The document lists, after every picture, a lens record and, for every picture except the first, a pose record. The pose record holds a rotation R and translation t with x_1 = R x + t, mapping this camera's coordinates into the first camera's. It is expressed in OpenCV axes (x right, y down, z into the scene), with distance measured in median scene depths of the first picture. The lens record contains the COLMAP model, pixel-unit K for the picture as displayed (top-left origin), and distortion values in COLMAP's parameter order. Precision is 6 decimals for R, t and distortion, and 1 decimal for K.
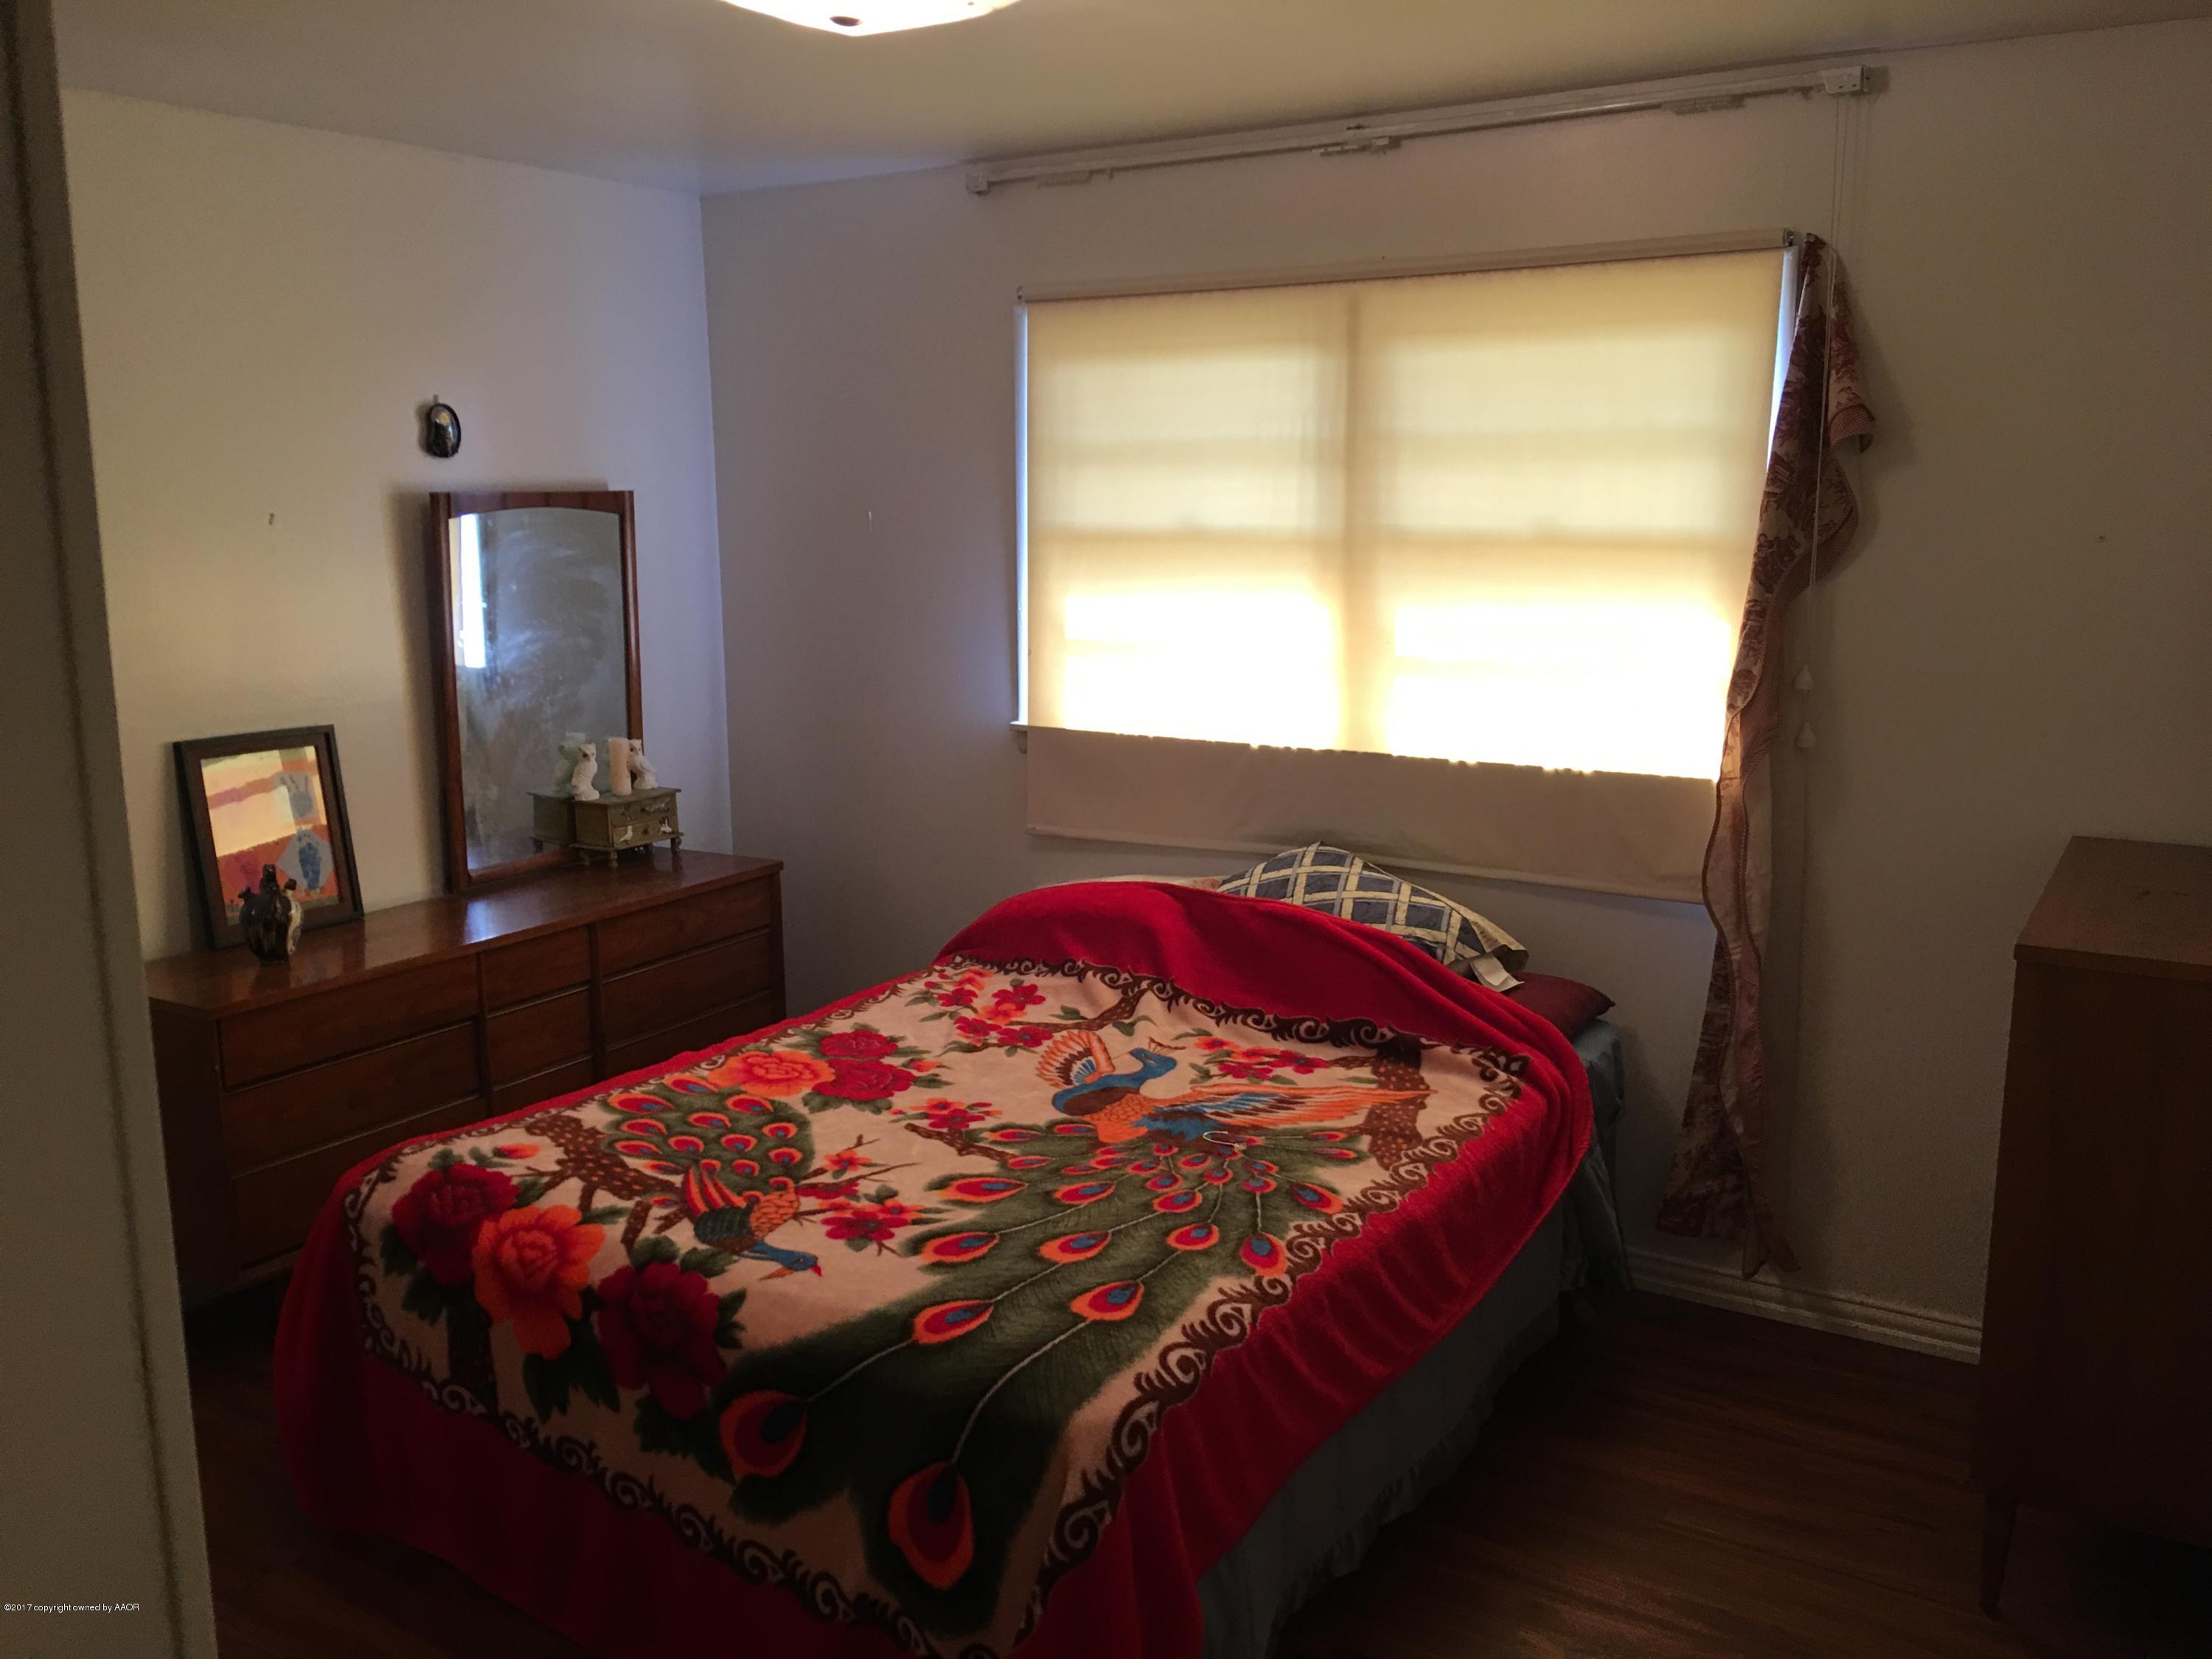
lens RADIAL K [[1835.7, 0, 1087.5], [0, 1835.7, 831.2], [0, 0, 1]] dist [0.056285, -0.002741]
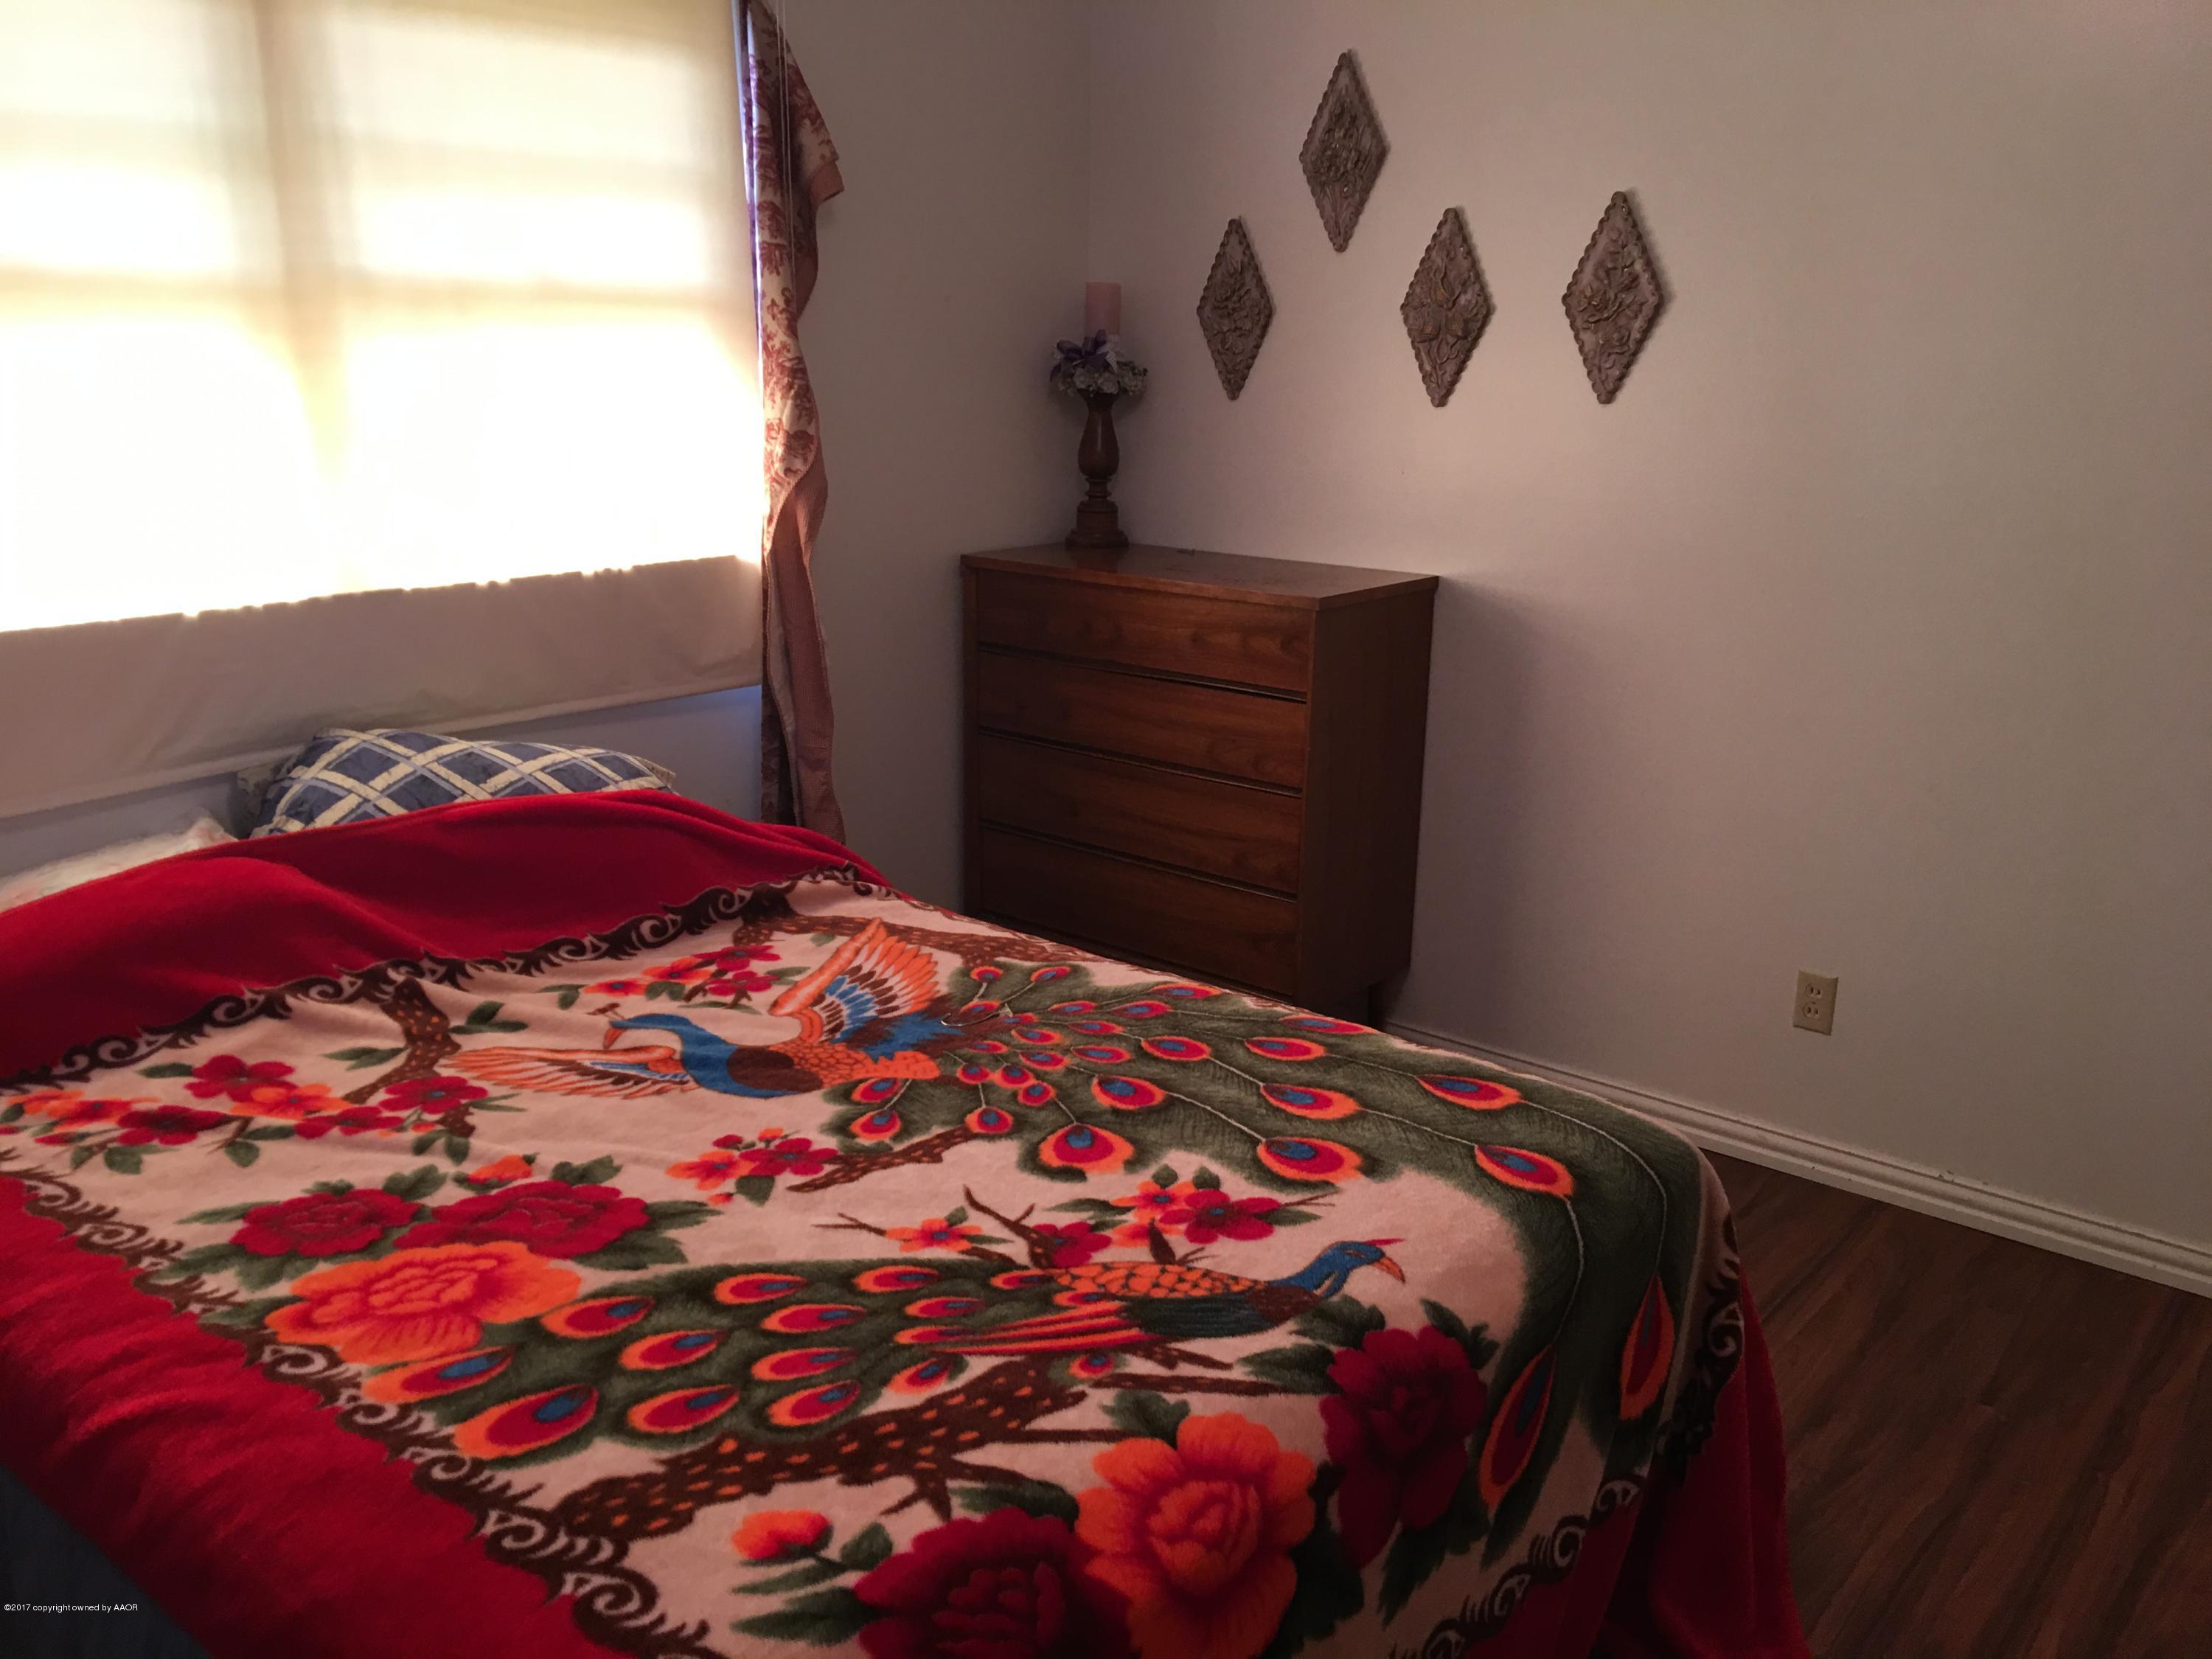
lens RADIAL K [[1835.7, 0, 1088.5], [0, 1835.7, 821.3], [0, 0, 1]] dist [0.056285, -0.002741]
pose [[0.147569, -0.253318, 0.956061, -0.583973], [0.176469, 0.957877, 0.226561, -0.080035], [-0.973181, 0.135282, 0.186056, 0.669493]]
